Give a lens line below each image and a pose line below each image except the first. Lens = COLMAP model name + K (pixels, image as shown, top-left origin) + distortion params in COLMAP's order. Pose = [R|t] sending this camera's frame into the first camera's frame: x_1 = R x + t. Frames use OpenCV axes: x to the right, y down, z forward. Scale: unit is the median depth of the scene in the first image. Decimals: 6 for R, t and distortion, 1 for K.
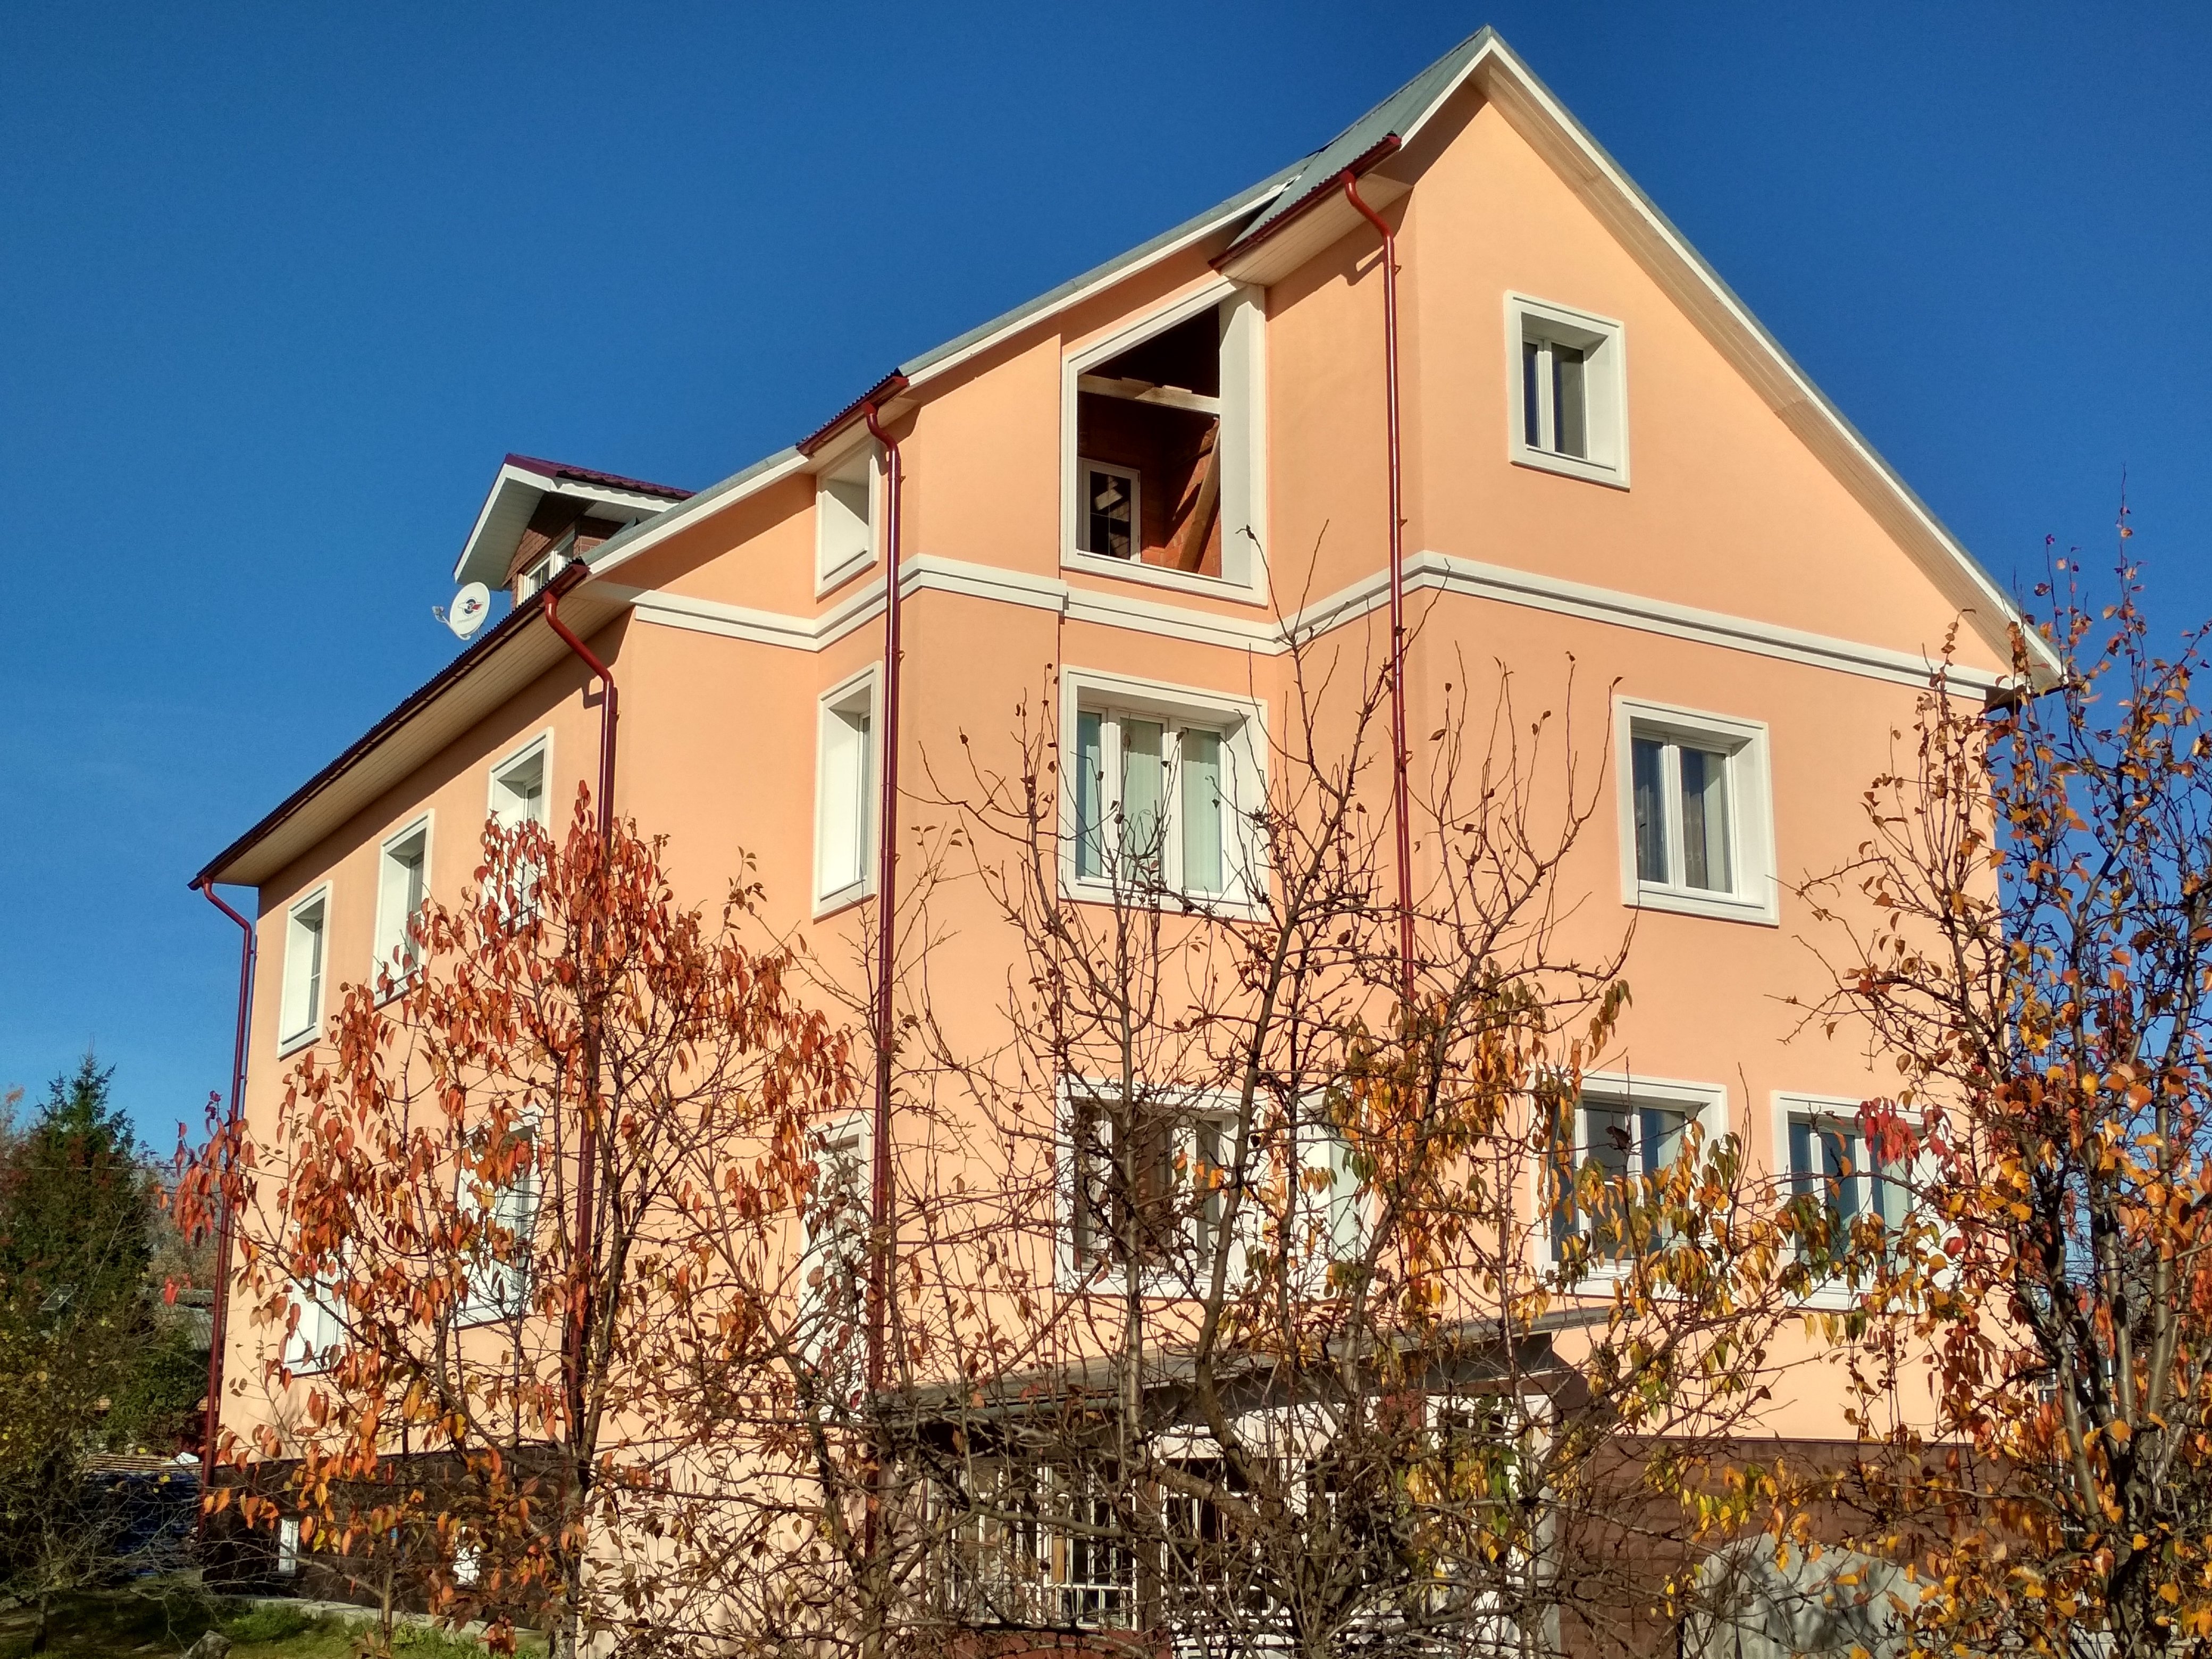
lens RADIAL K [[2660.8, 0, 1100.0], [0, 2660.8, 829.0], [0, 0, 1]] dist [0.003641, 0.000000]
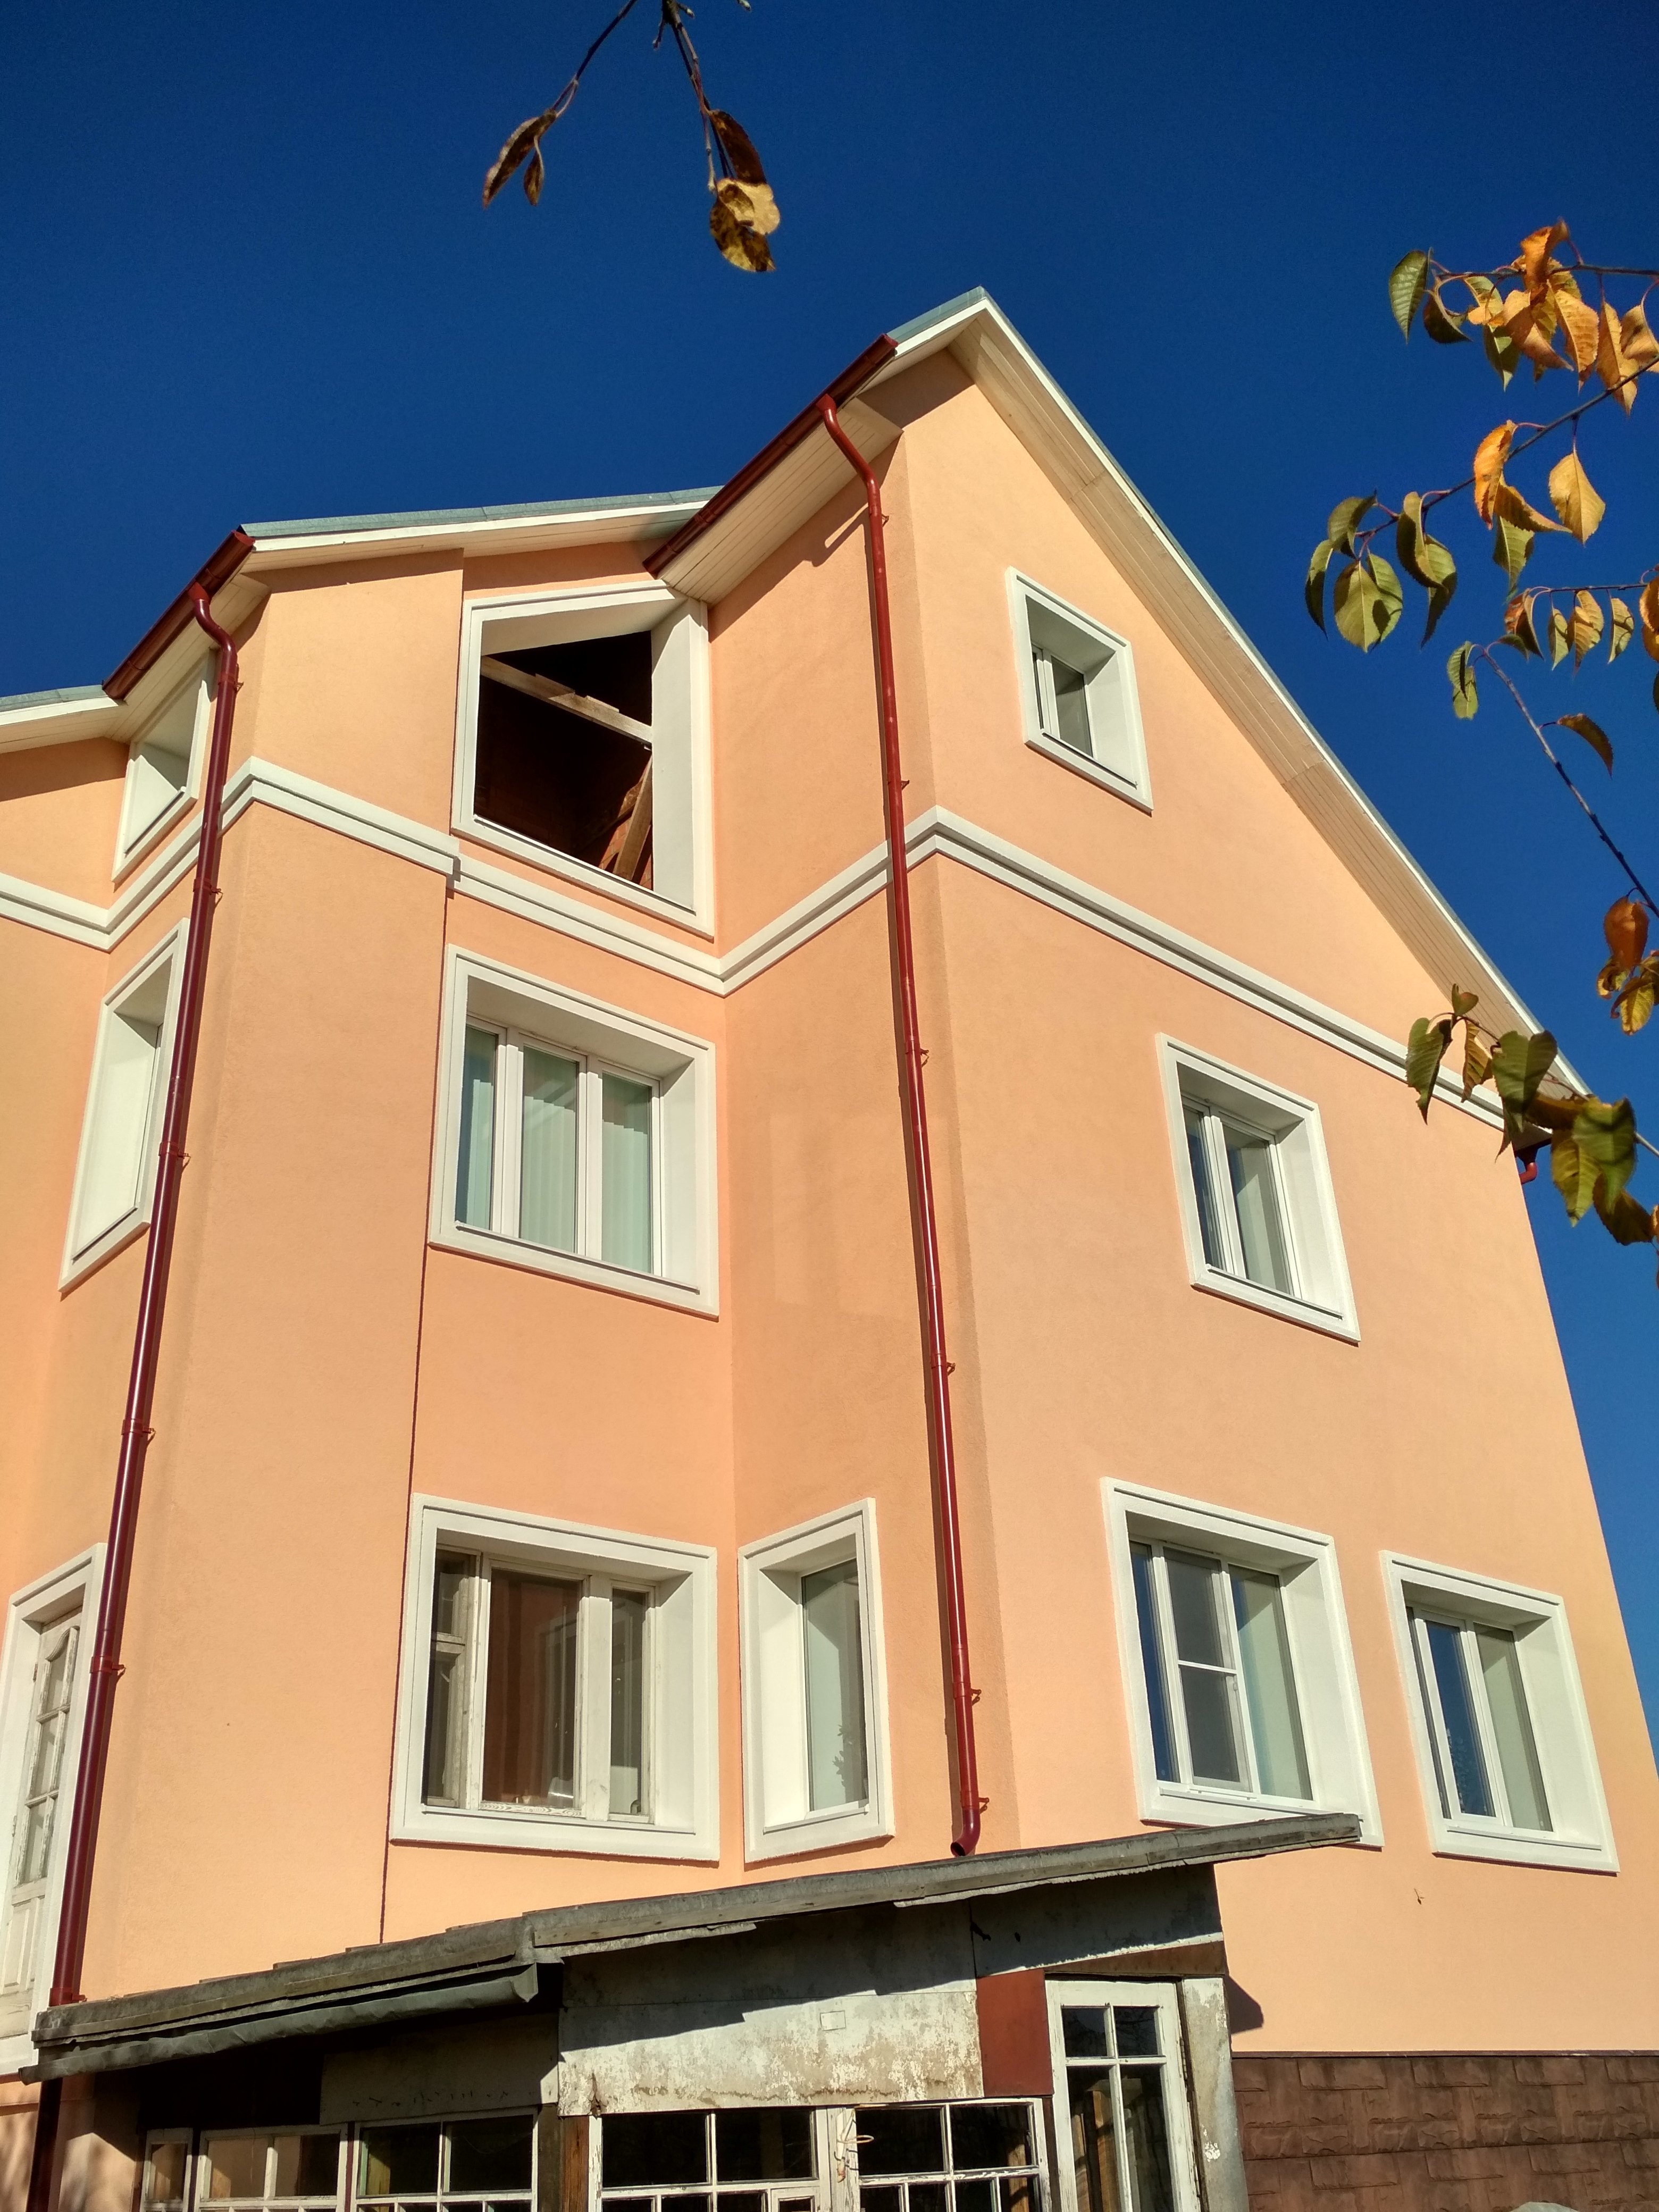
lens RADIAL K [[1944.2, 0, 833.4], [0, 1944.2, 1100.5], [0, 0, 1]] dist [-0.004362, -0.010198]
pose [[0.982273, 0.038723, 0.183412, -0.006440], [0.009495, 0.966897, -0.254991, 0.112781], [-0.187214, 0.252212, 0.949389, 0.467174]]
